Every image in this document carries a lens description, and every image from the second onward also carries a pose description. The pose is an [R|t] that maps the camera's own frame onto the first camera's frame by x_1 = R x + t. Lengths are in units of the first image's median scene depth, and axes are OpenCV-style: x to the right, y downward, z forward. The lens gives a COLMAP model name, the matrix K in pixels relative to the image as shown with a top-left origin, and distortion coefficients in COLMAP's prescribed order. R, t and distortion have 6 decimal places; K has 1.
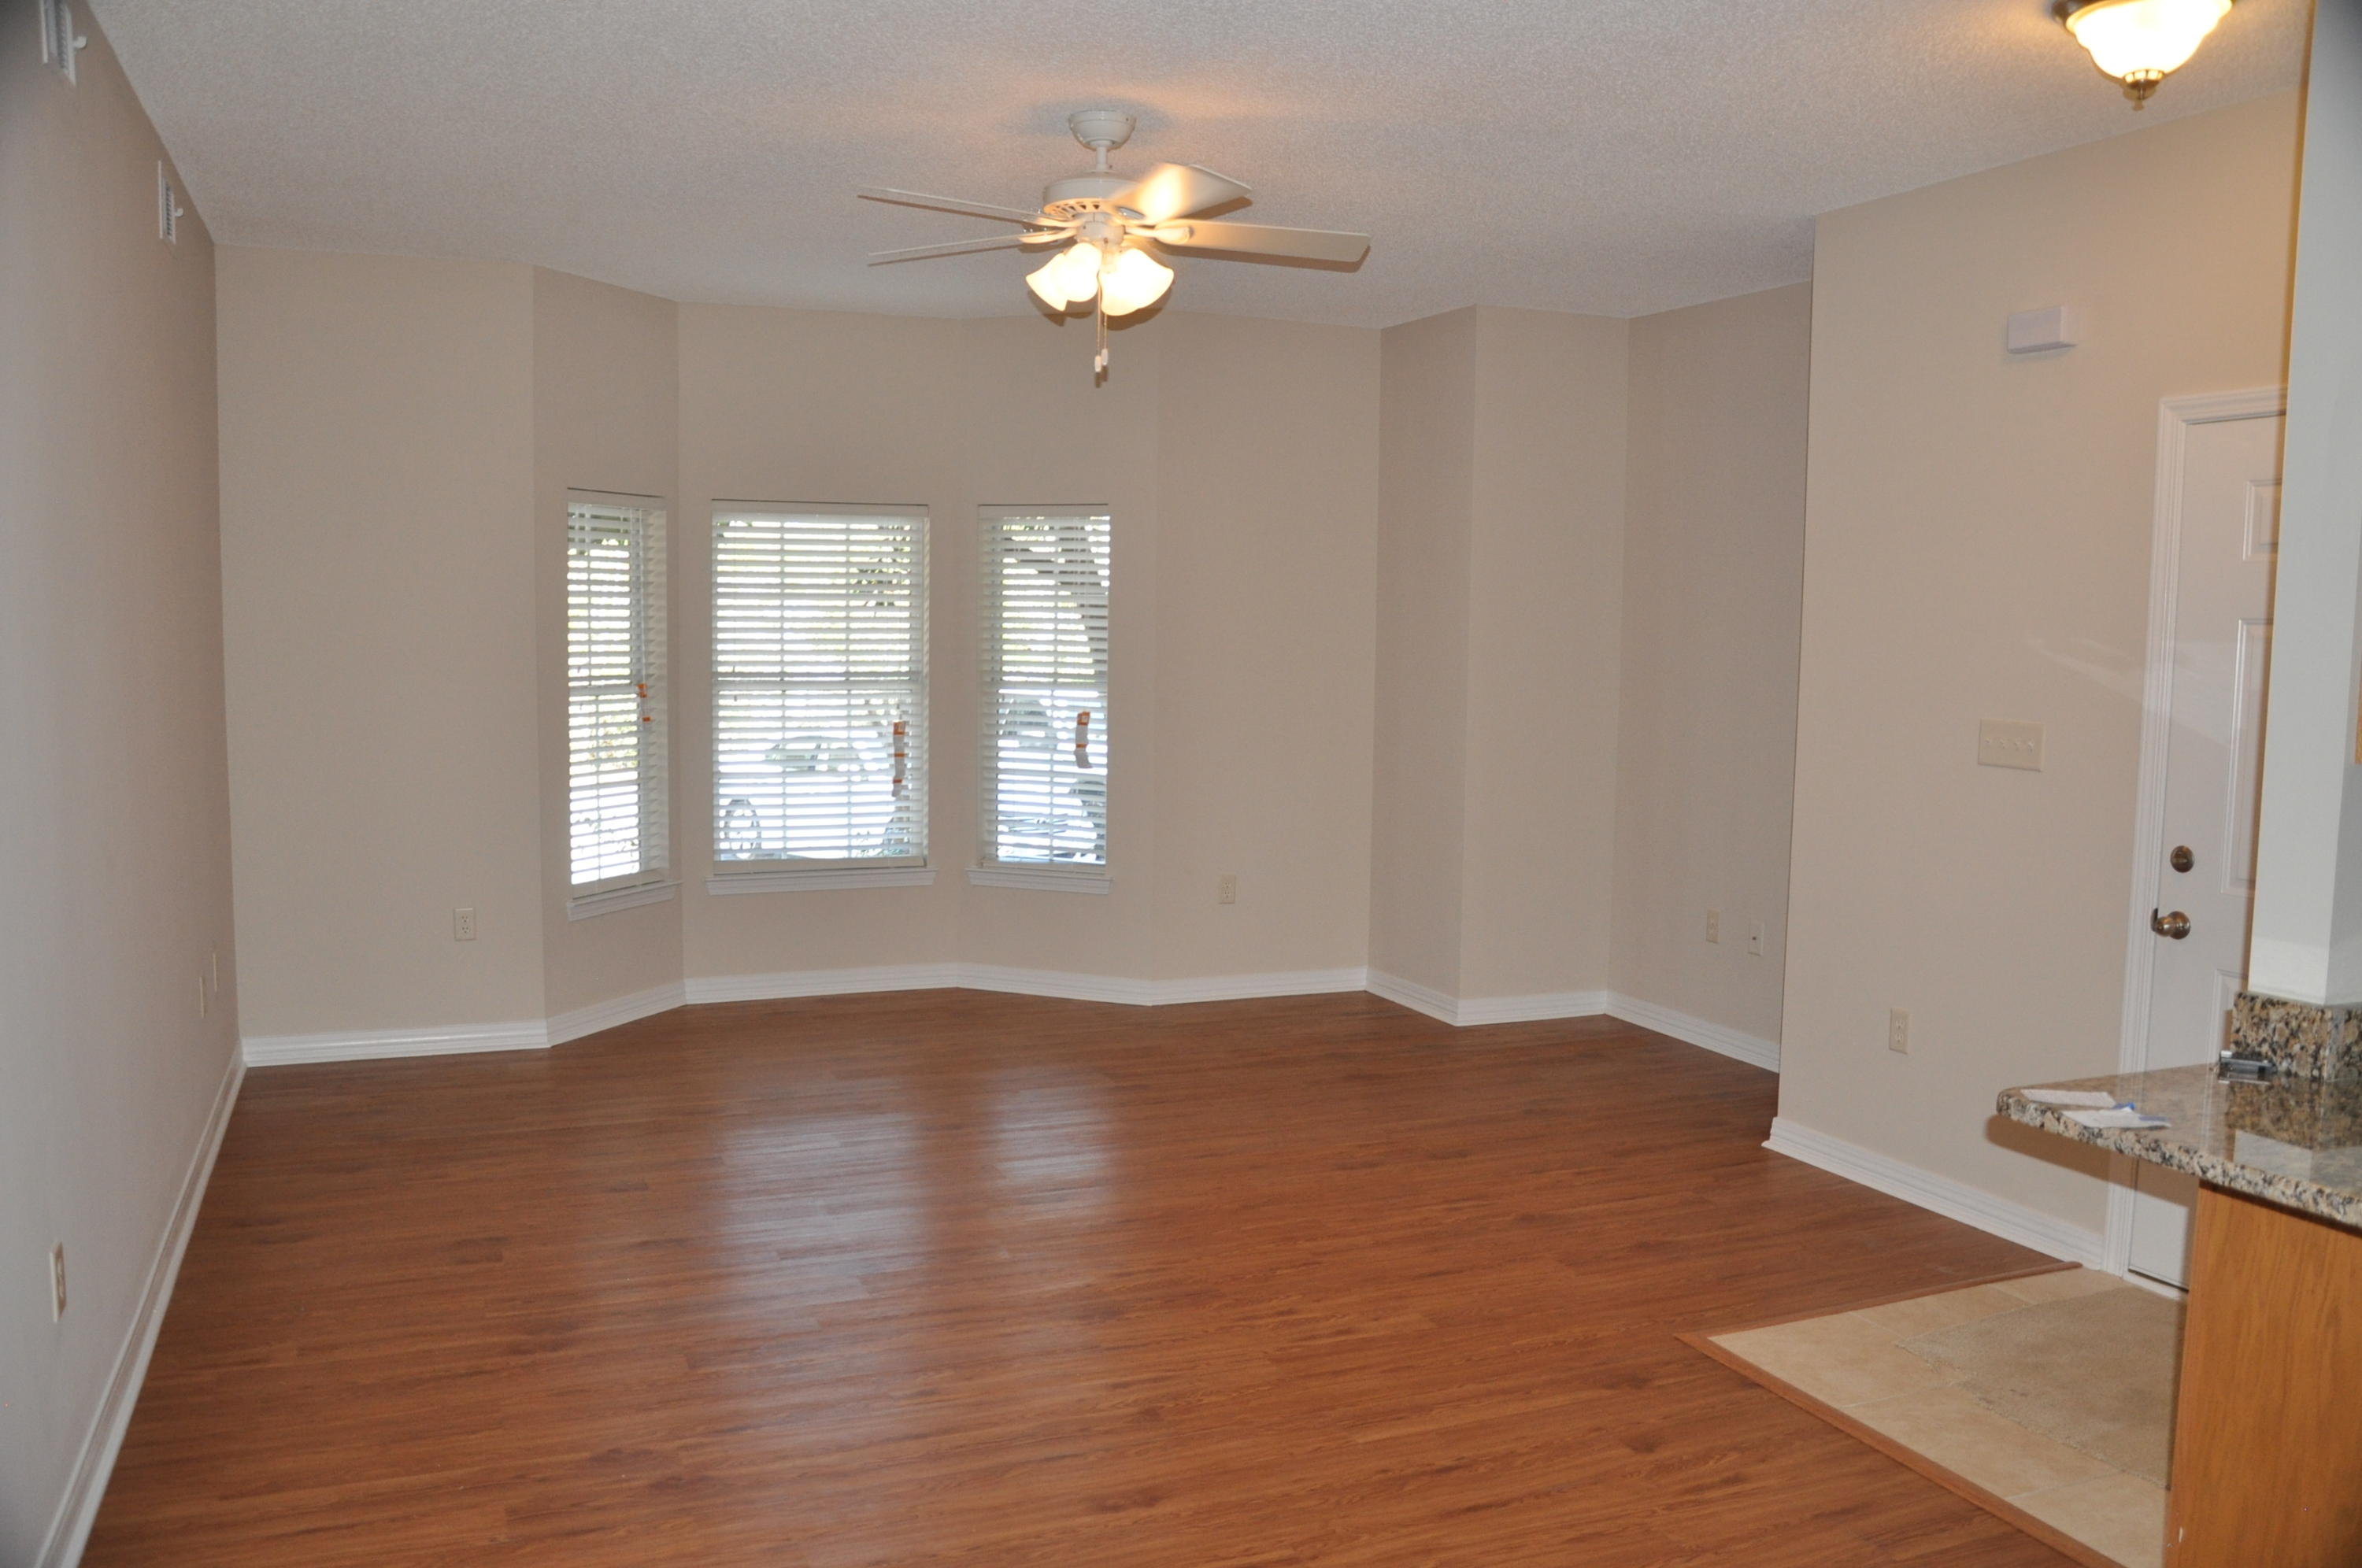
lens RADIAL K [[1865.6, 0, 1134.0], [0, 1865.6, 798.6], [0, 0, 1]] dist [-0.140354, 0.109830]
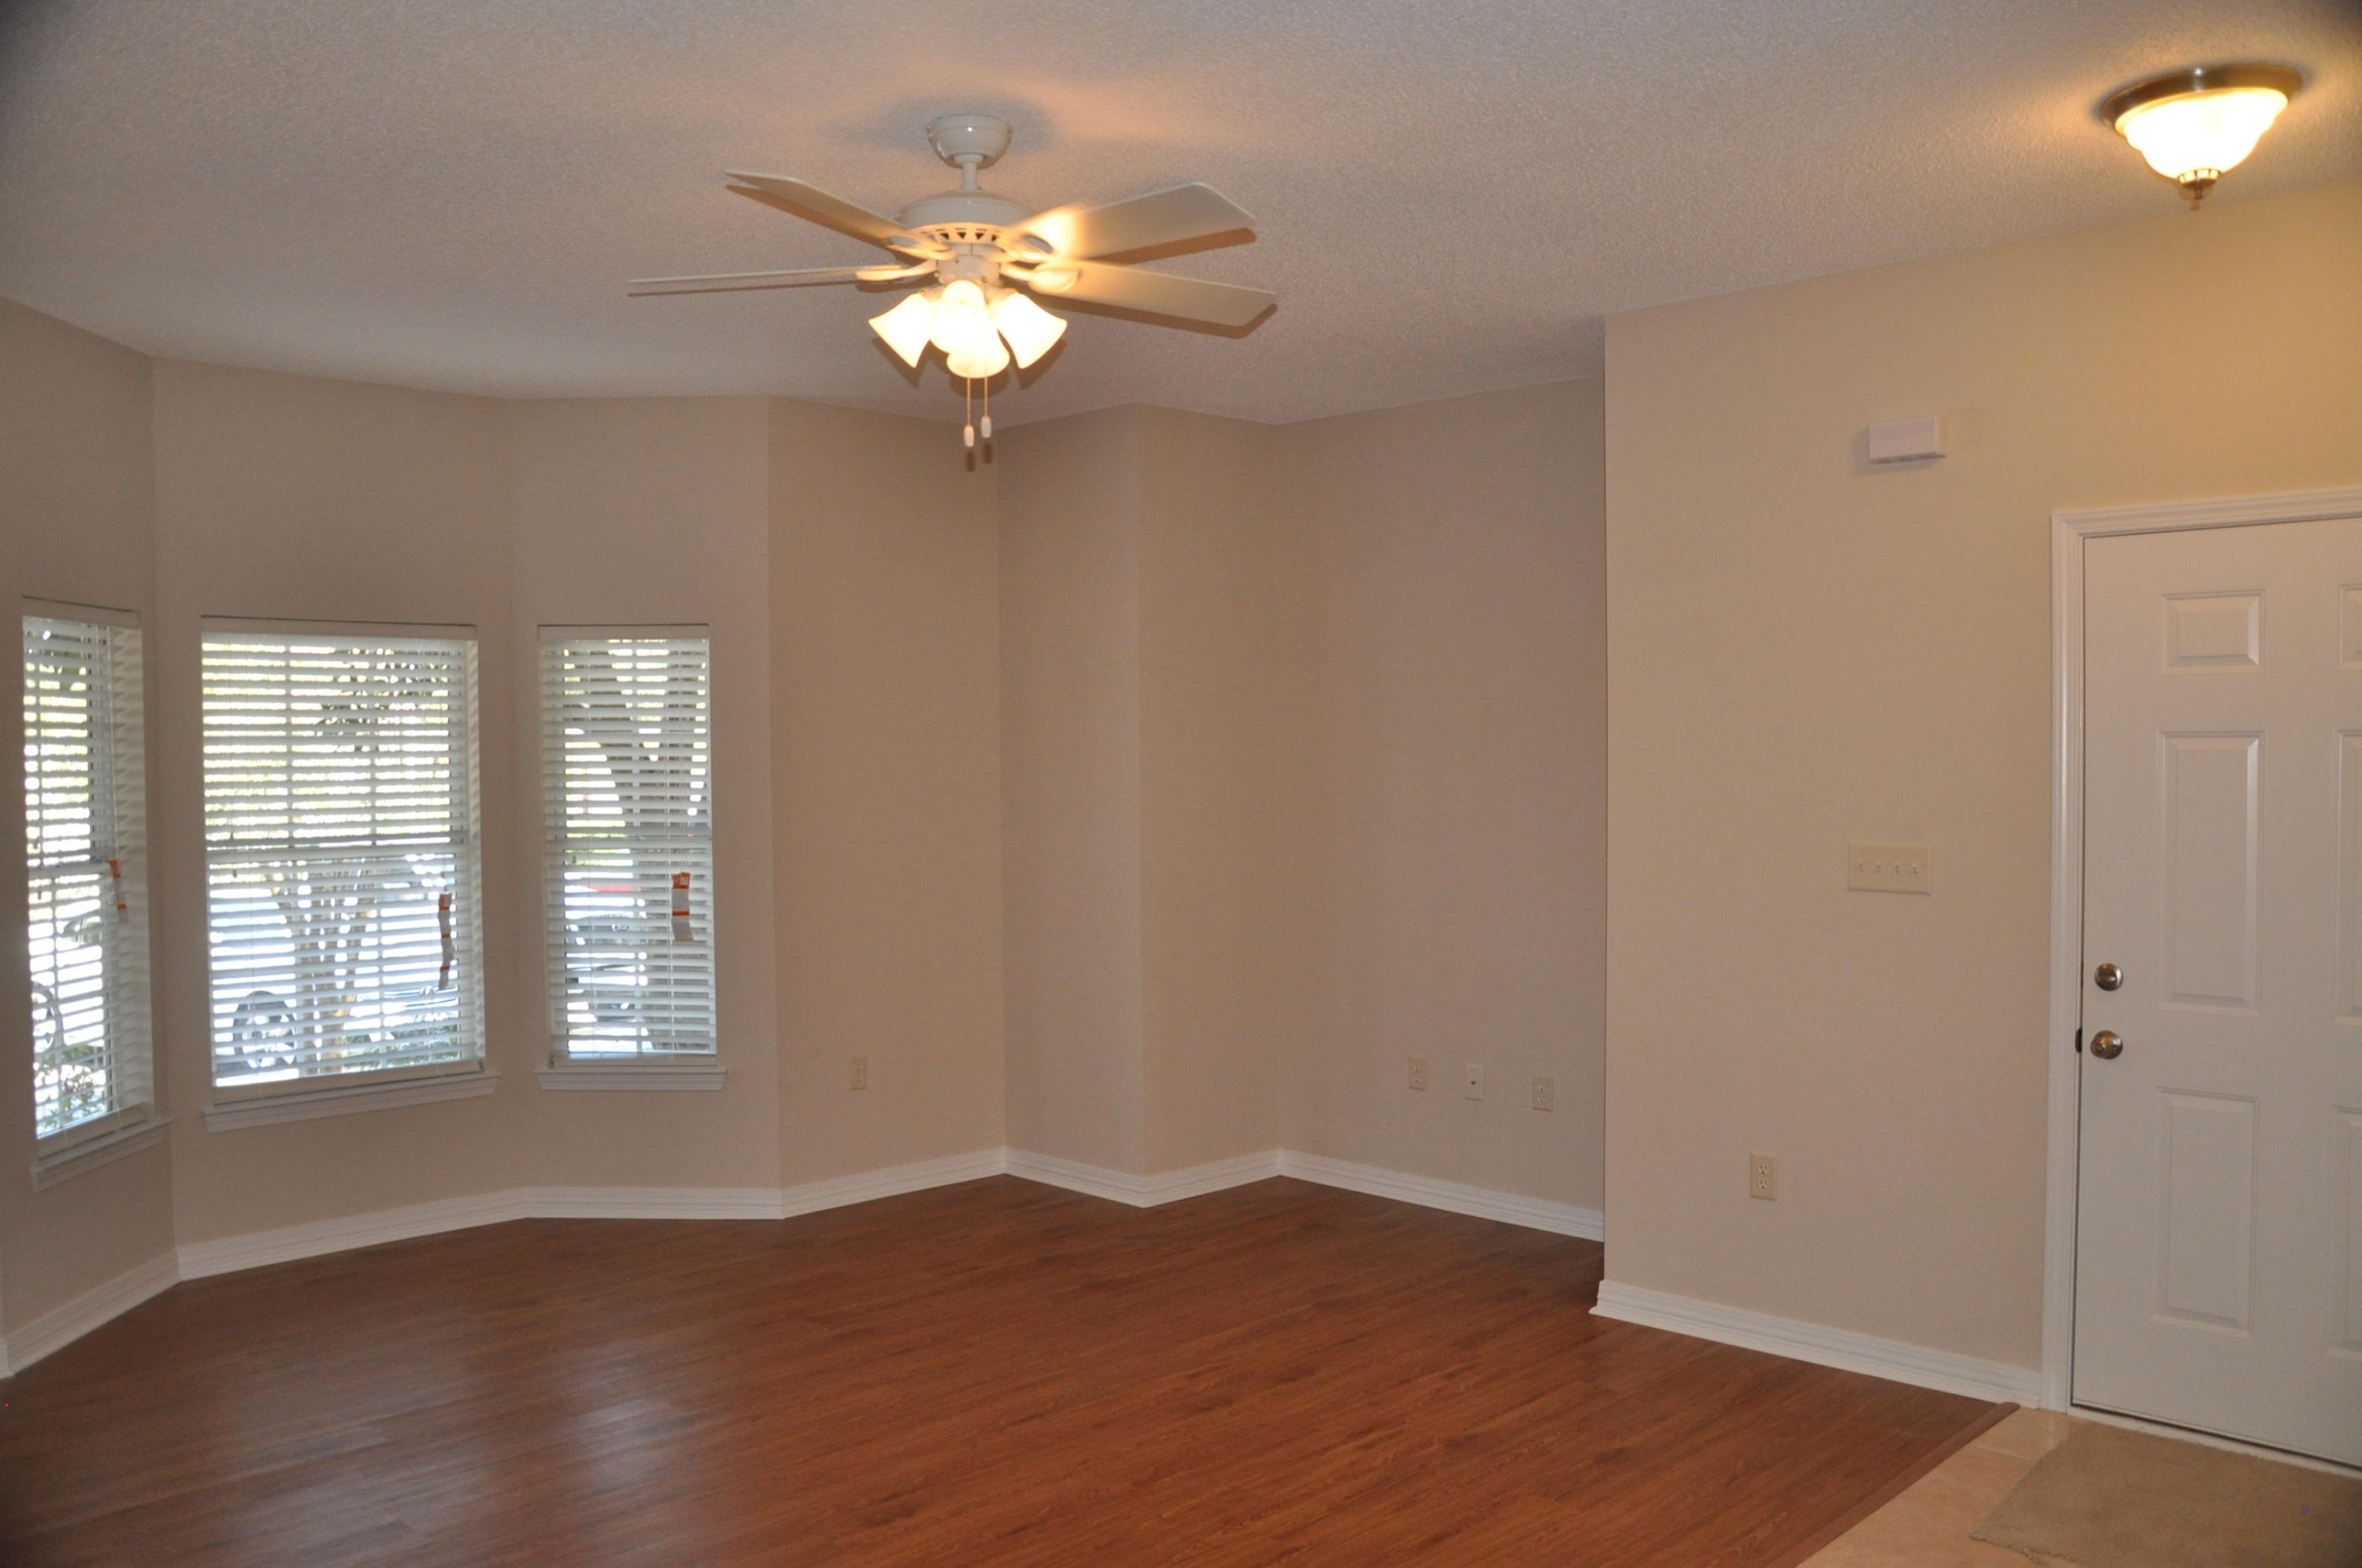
lens RADIAL K [[1865.6, 0, 1134.0], [0, 1865.6, 798.6], [0, 0, 1]] dist [-0.140354, 0.109830]
pose [[0.922482, -0.029605, 0.384903, -0.215495], [0.056332, 0.996706, -0.058345, -0.027303], [-0.381908, 0.075505, 0.921111, 0.219188]]
